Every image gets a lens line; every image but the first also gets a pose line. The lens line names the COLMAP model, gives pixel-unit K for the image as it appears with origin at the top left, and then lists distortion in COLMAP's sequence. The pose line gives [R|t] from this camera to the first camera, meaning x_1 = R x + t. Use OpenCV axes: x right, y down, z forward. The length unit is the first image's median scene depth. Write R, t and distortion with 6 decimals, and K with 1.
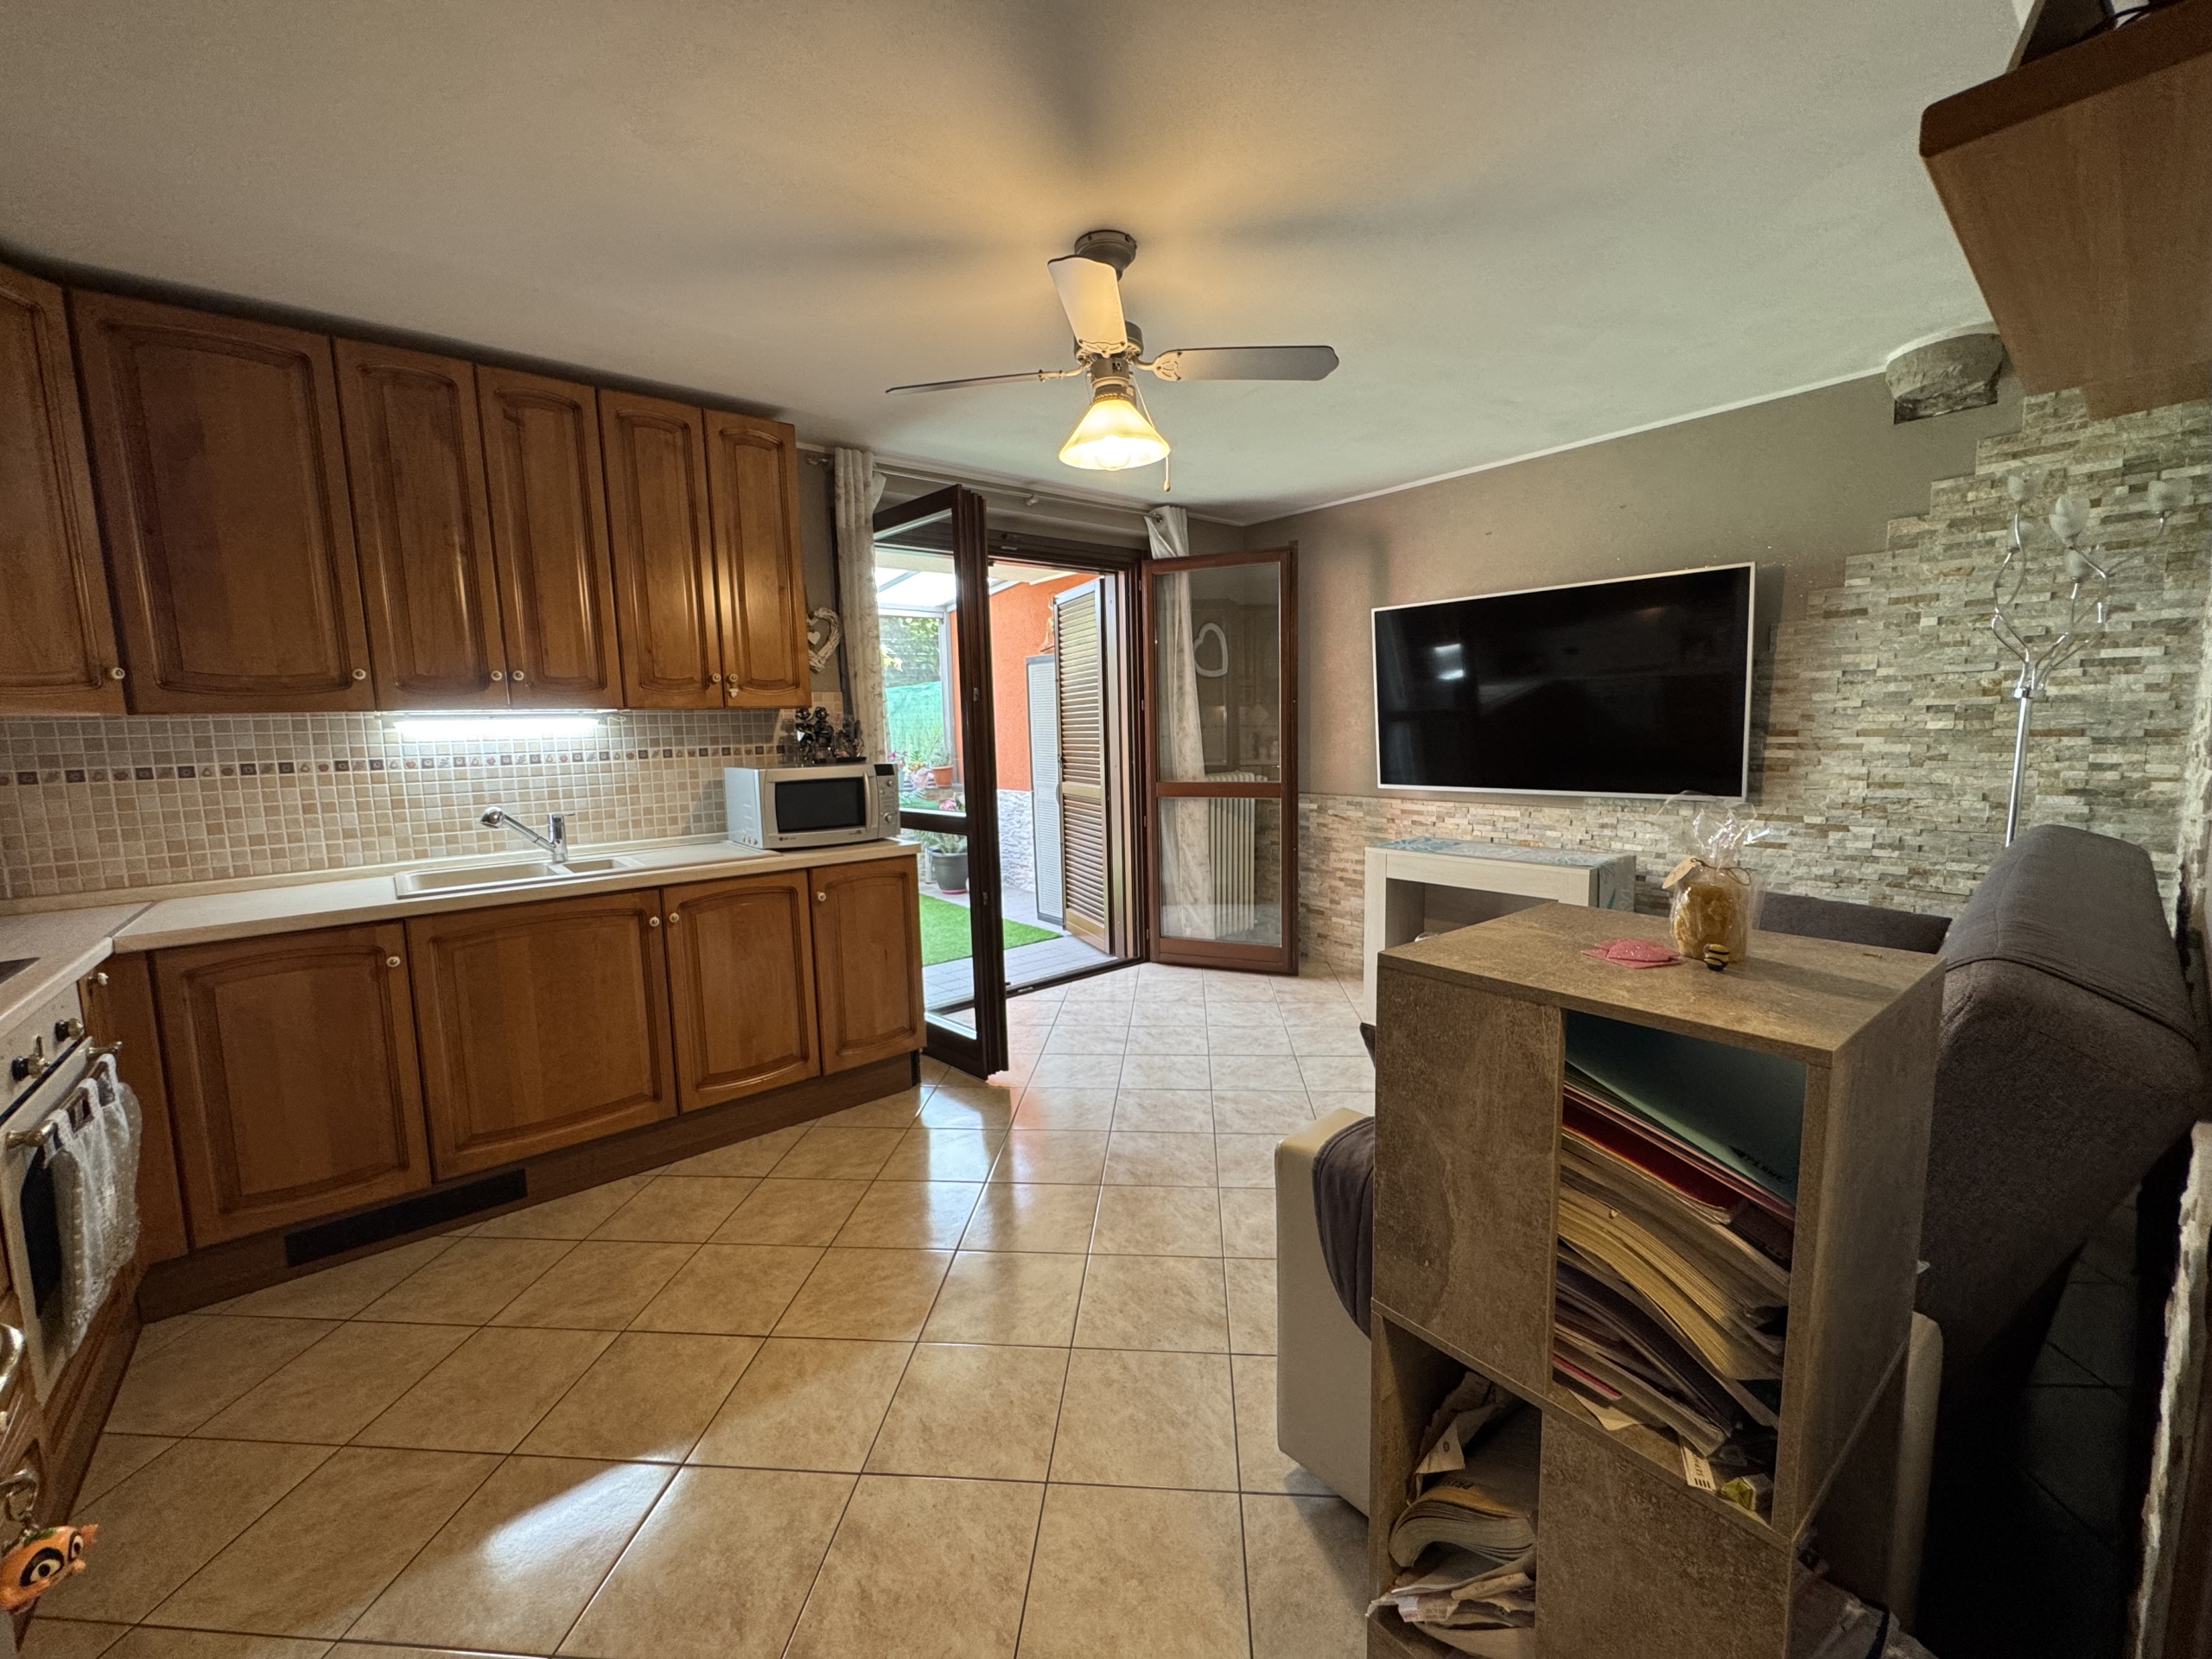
lens RADIAL K [[886.1, 0, 1104.9], [0, 886.1, 822.5], [0, 0, 1]] dist [-0.002705, 0.000705]
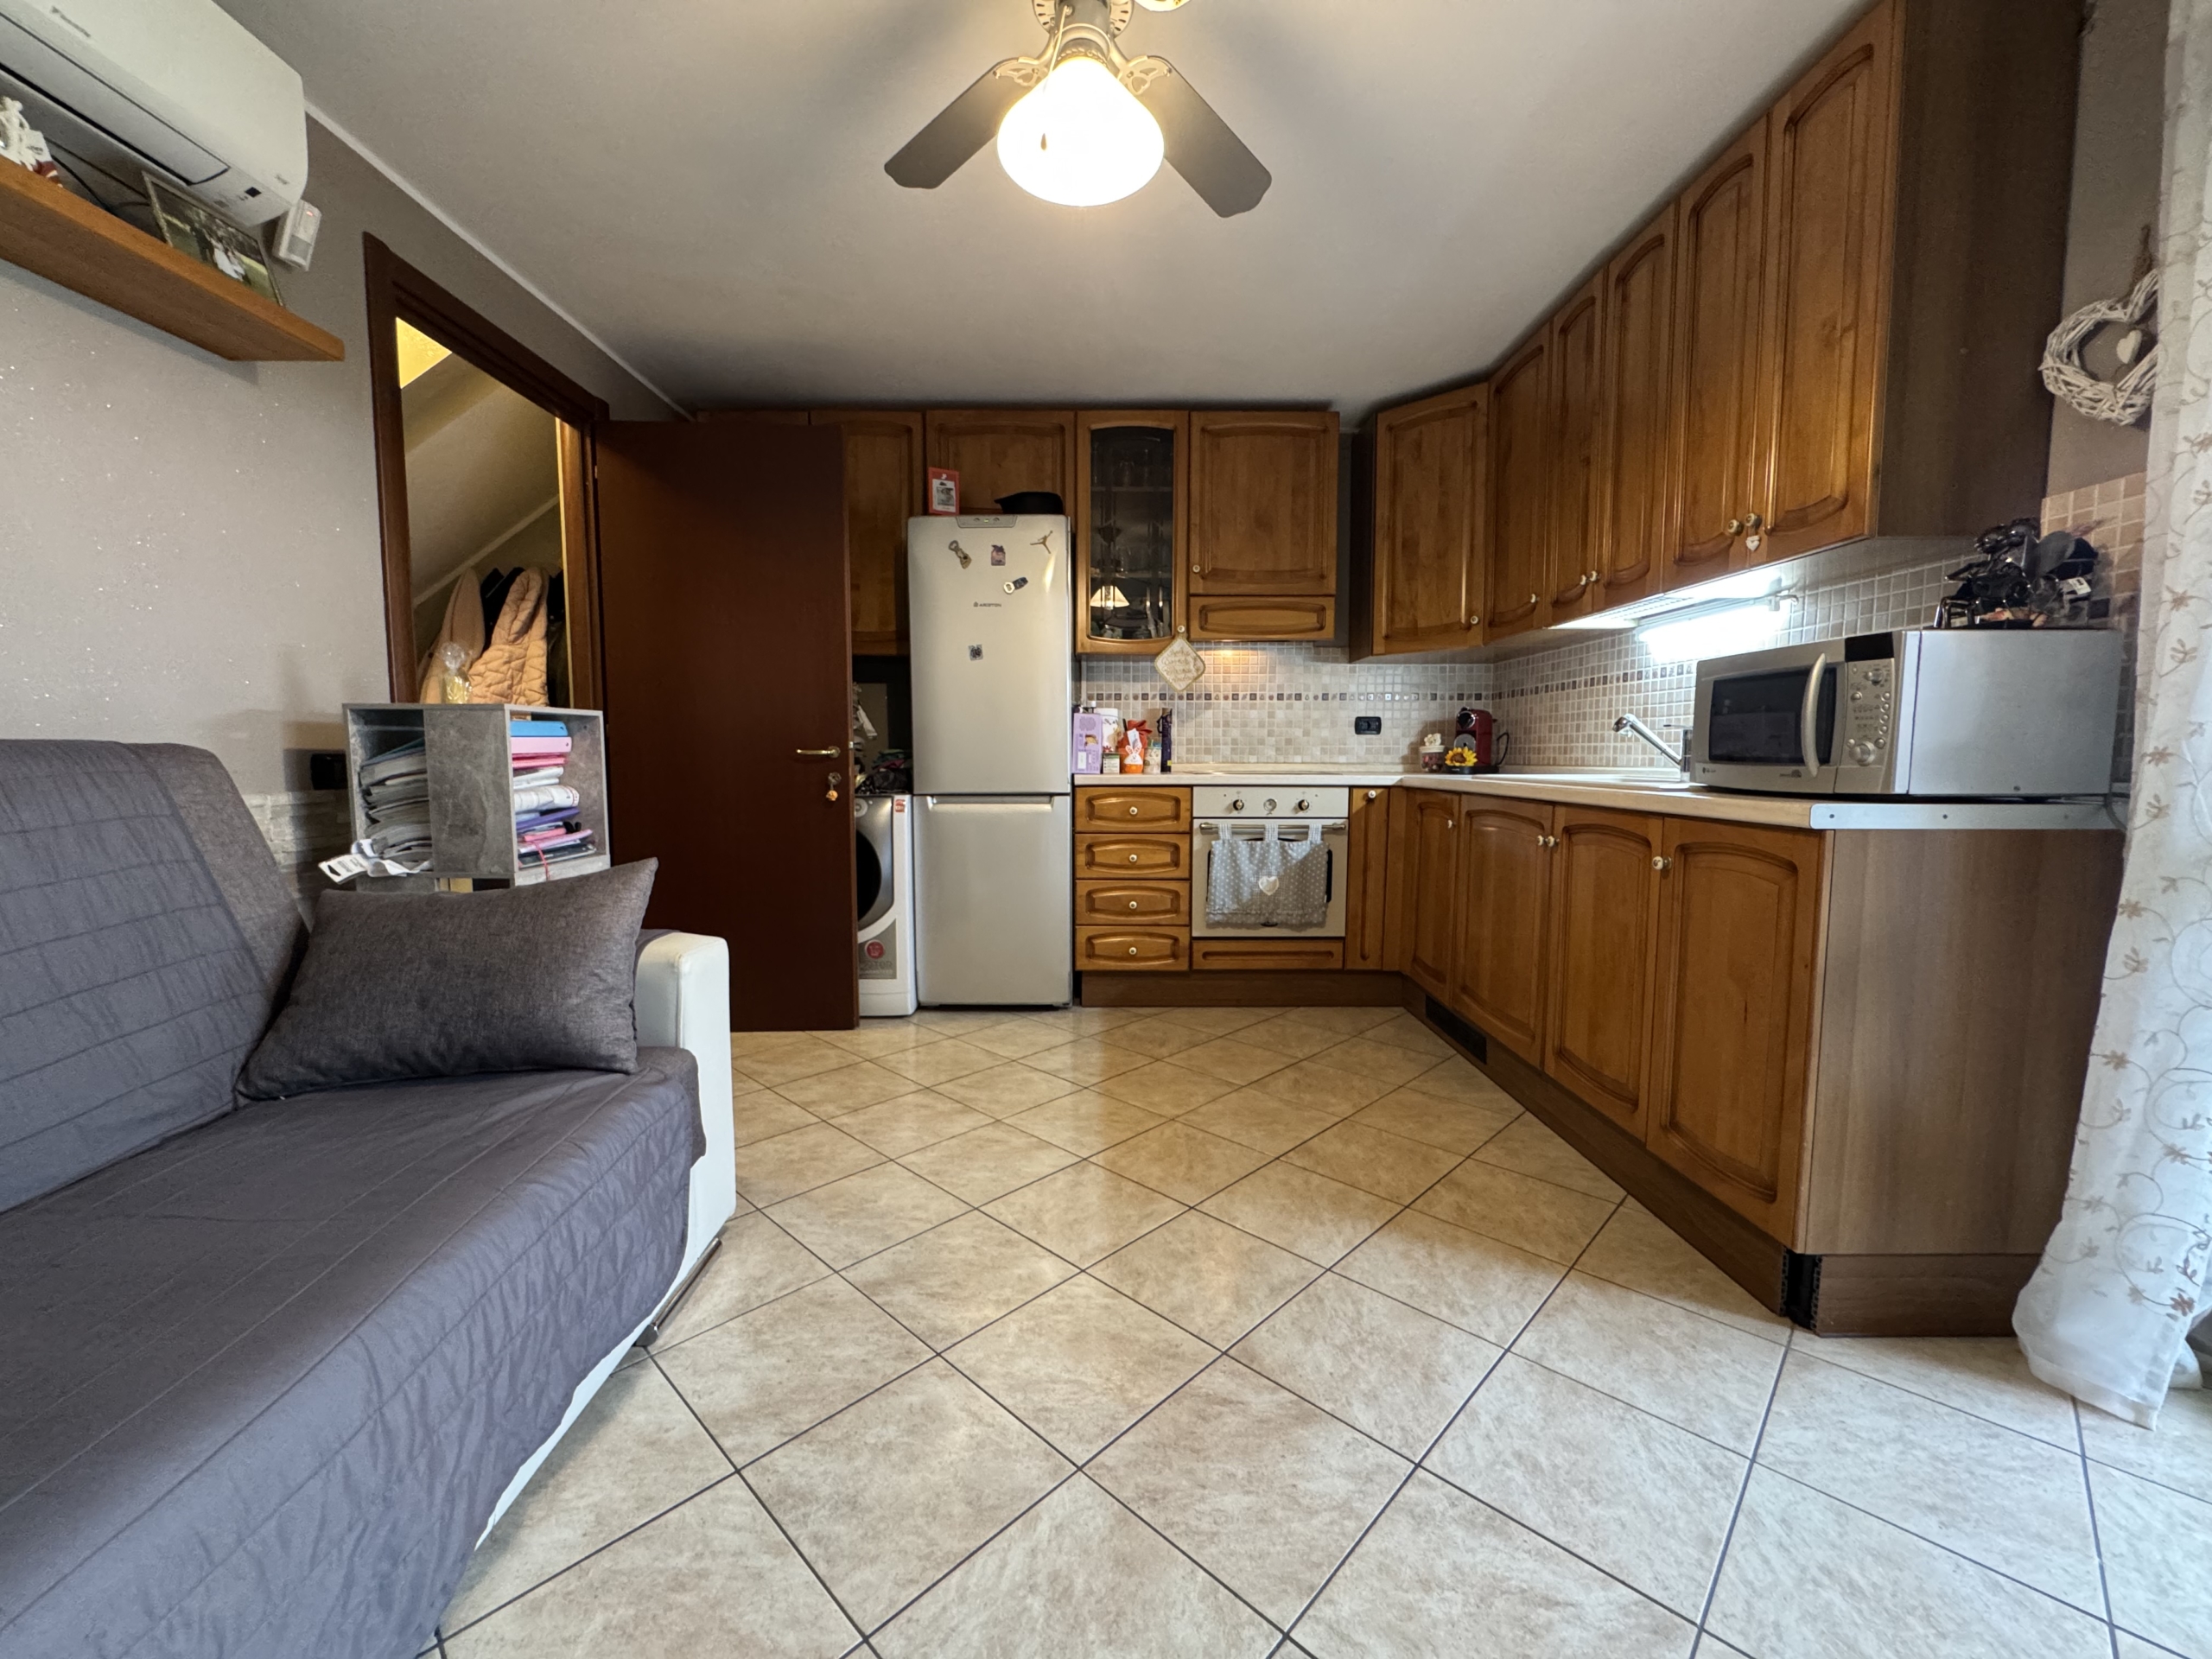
lens RADIAL K [[886.1, 0, 1104.9], [0, 886.1, 822.5], [0, 0, 1]] dist [-0.002705, 0.000705]
pose [[-0.629670, 0.086375, -0.772046, 0.455803], [-0.072516, 0.982926, 0.169110, -0.024658], [0.773471, 0.162470, -0.612656, 1.220586]]
